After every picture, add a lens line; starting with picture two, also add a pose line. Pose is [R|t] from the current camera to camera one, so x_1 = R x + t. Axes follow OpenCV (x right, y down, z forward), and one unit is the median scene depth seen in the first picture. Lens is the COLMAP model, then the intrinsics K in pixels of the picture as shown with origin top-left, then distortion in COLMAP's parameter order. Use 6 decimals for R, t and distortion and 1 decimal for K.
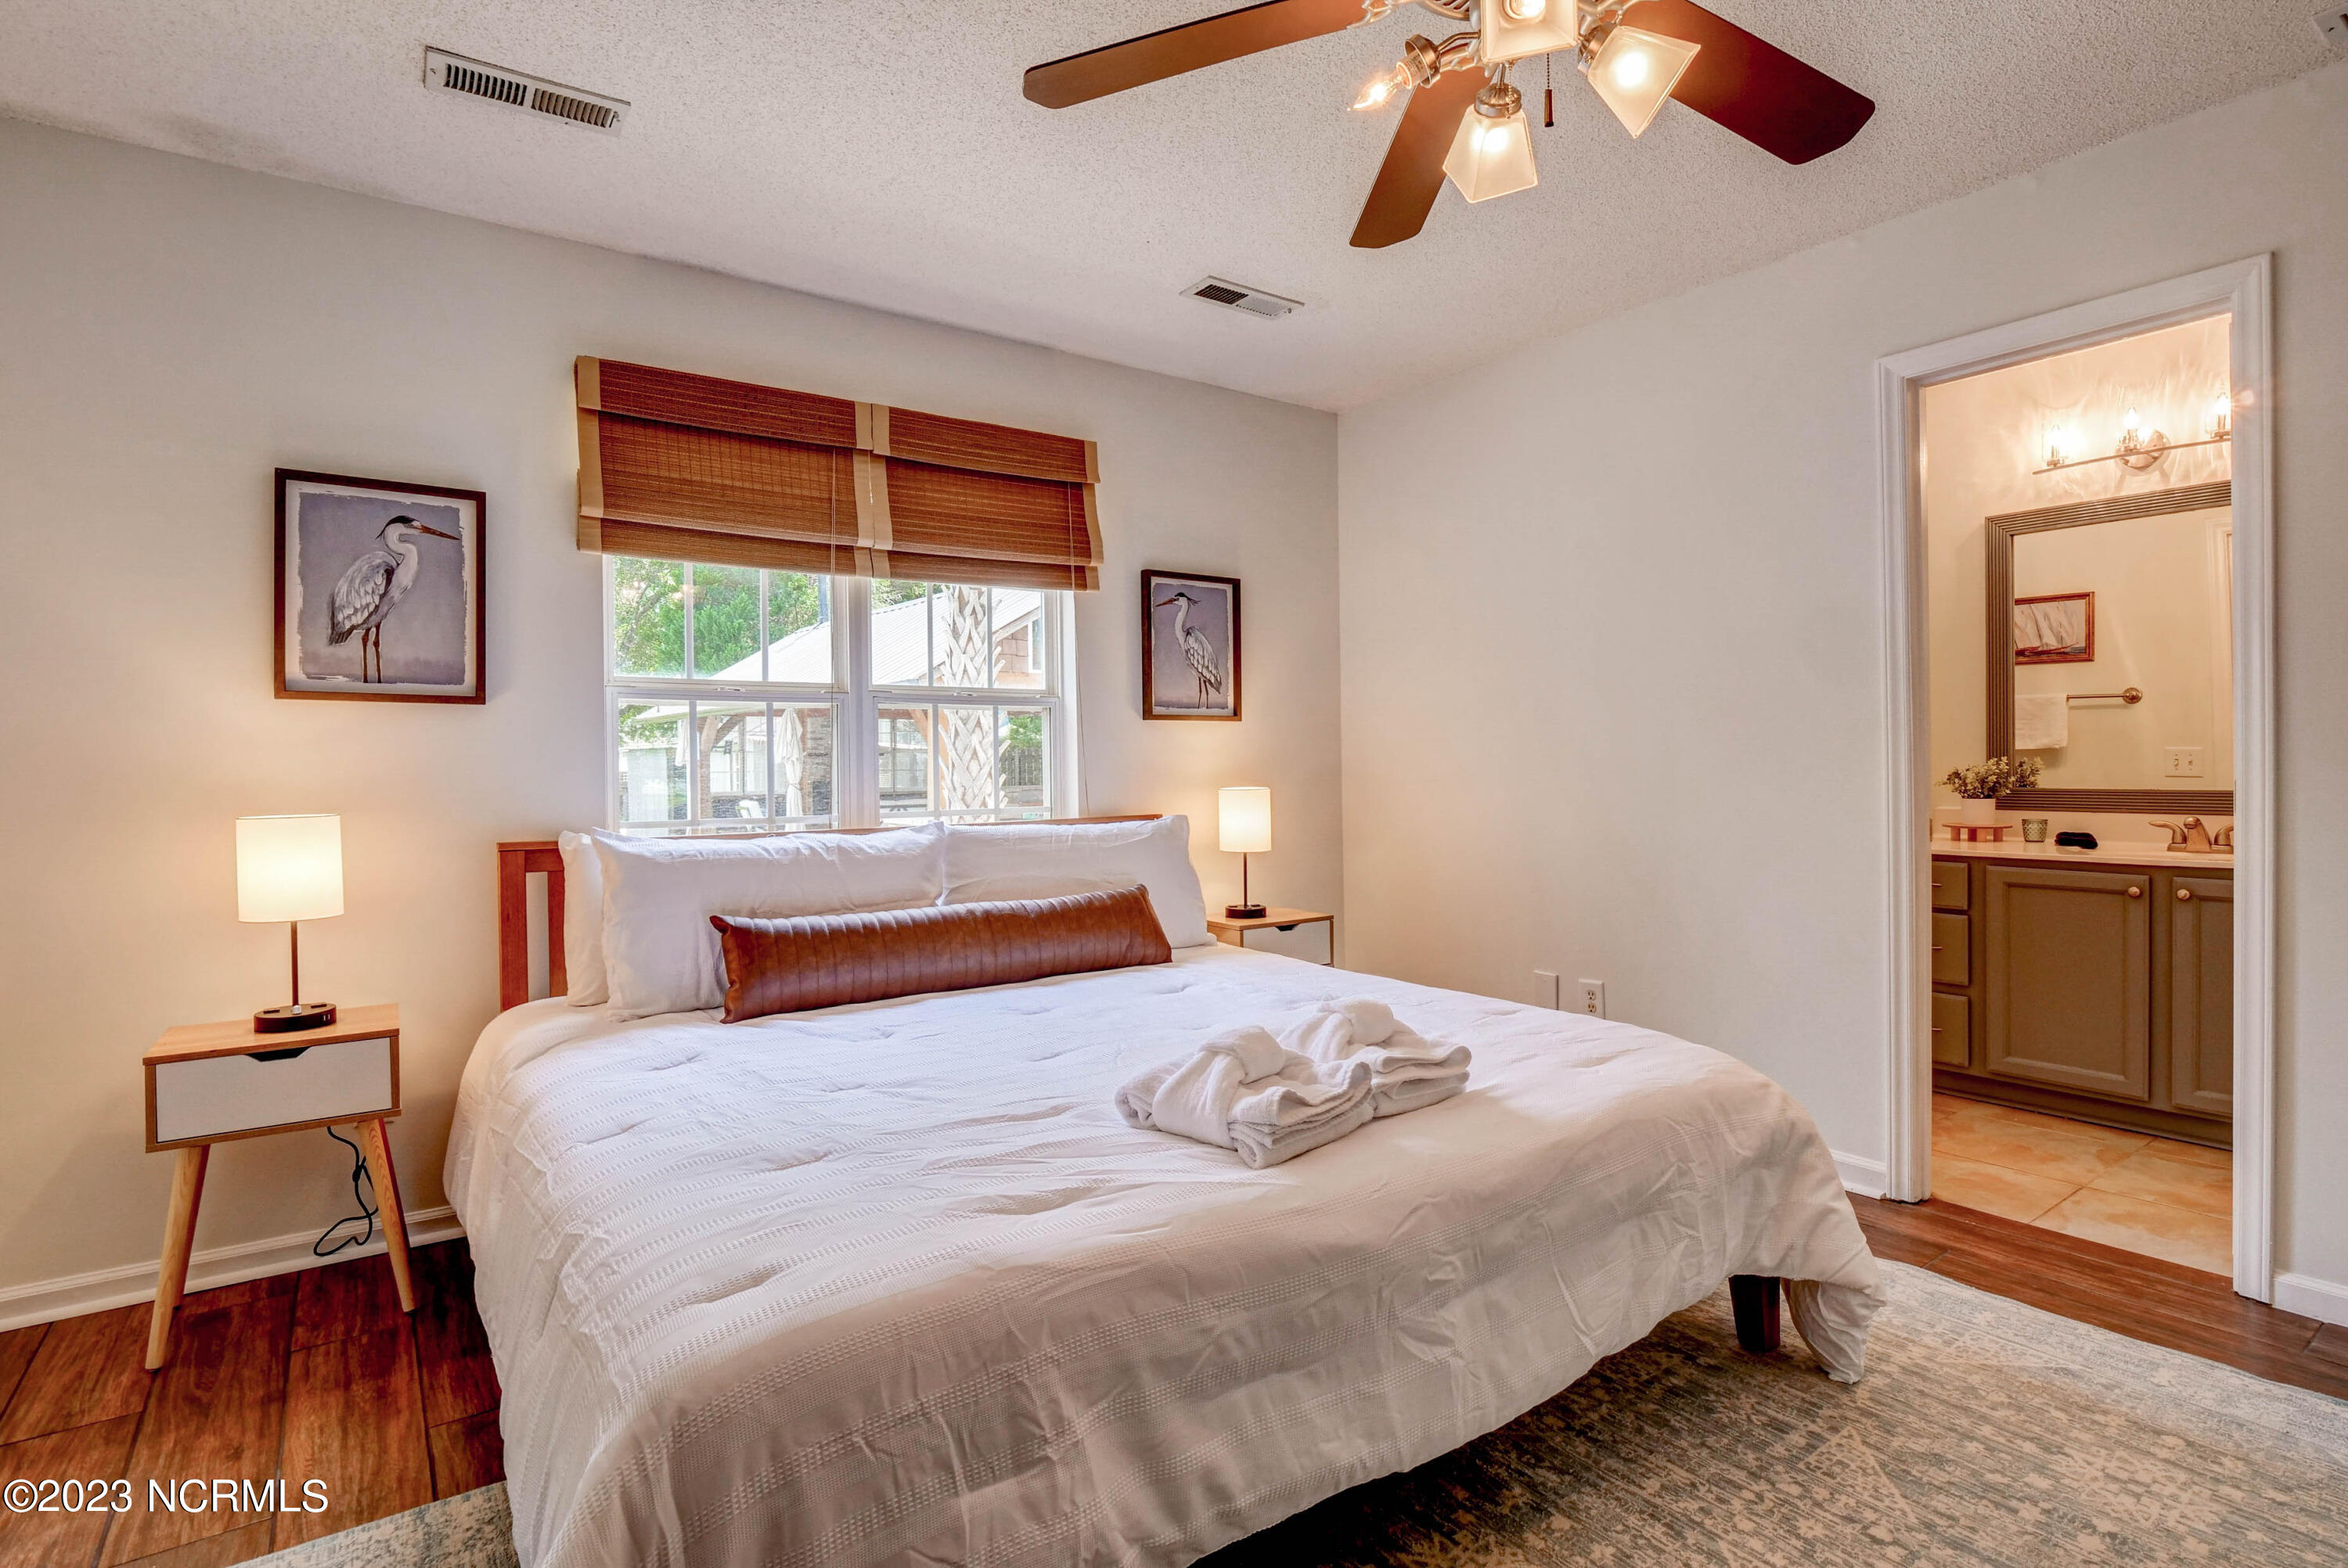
lens RADIAL K [[1138.3, 0, 1161.6], [0, 1138.3, 772.7], [0, 0, 1]] dist [-0.006589, -0.009388]
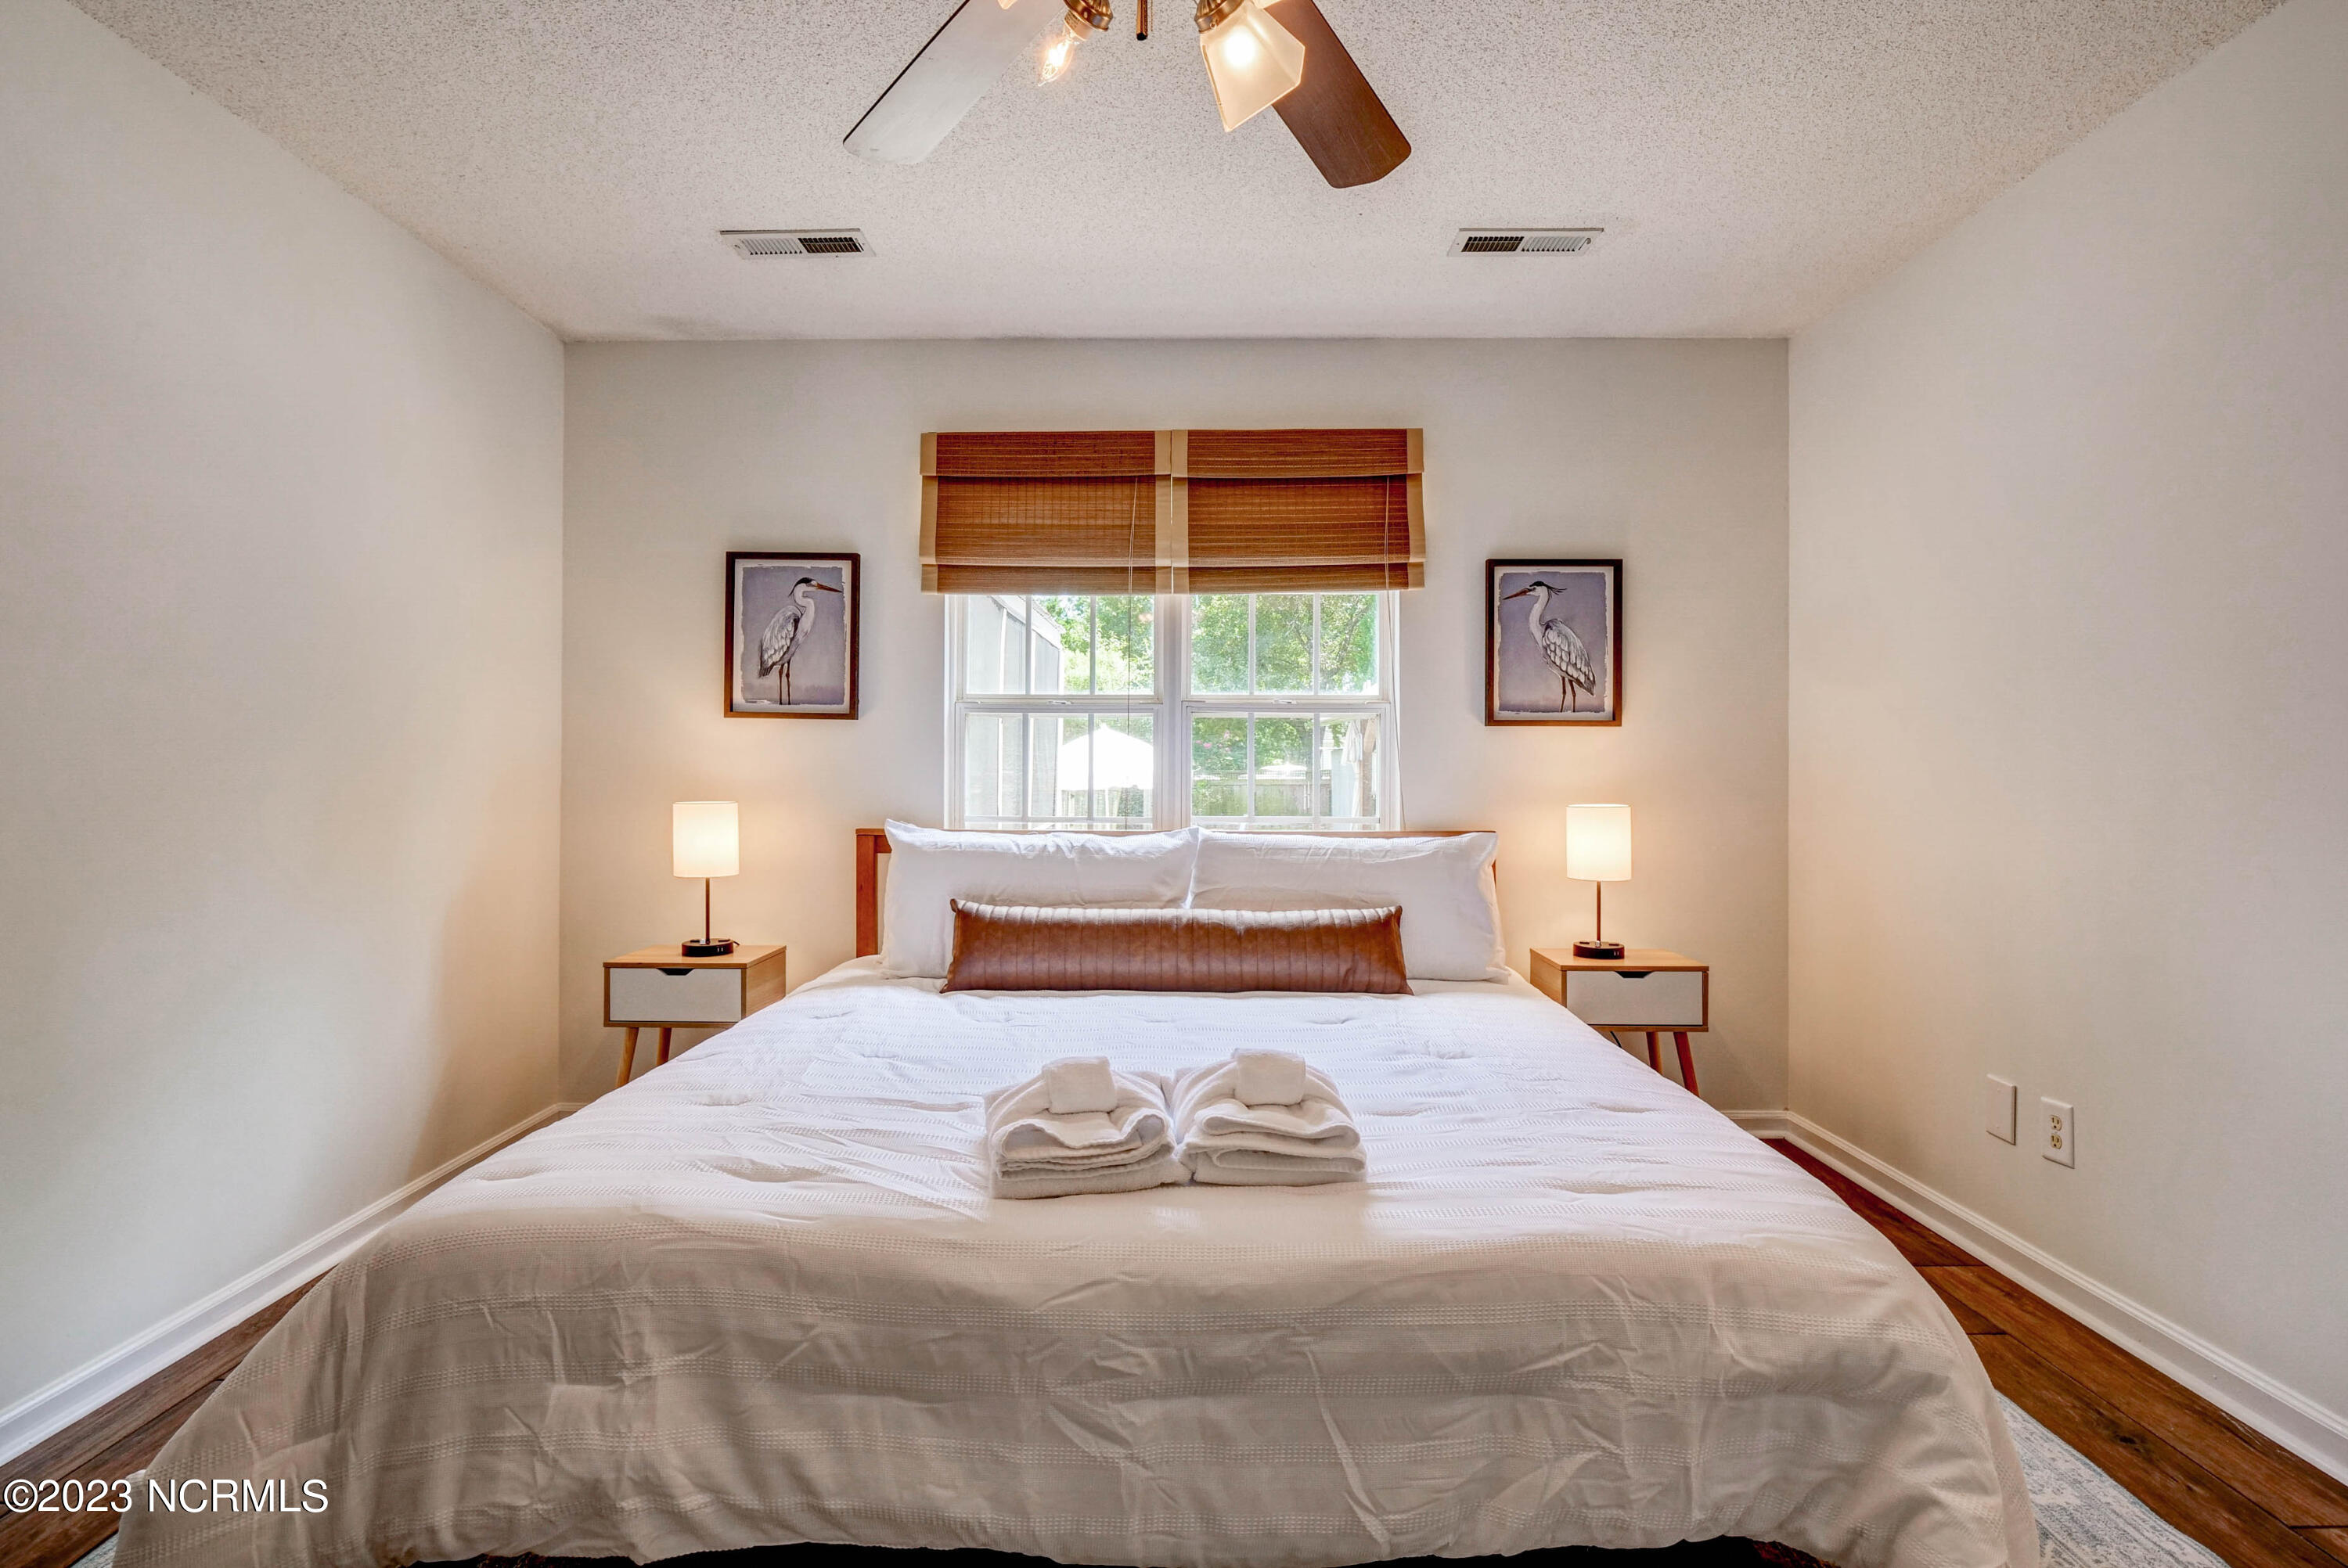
lens RADIAL K [[1138.3, 0, 1161.6], [0, 1138.3, 772.7], [0, 0, 1]] dist [-0.006589, -0.009388]
pose [[0.809053, 0.018198, -0.587454, 0.422497], [-0.017987, 0.999819, 0.006200, -0.014060], [0.587460, 0.005551, 0.809234, 0.160513]]
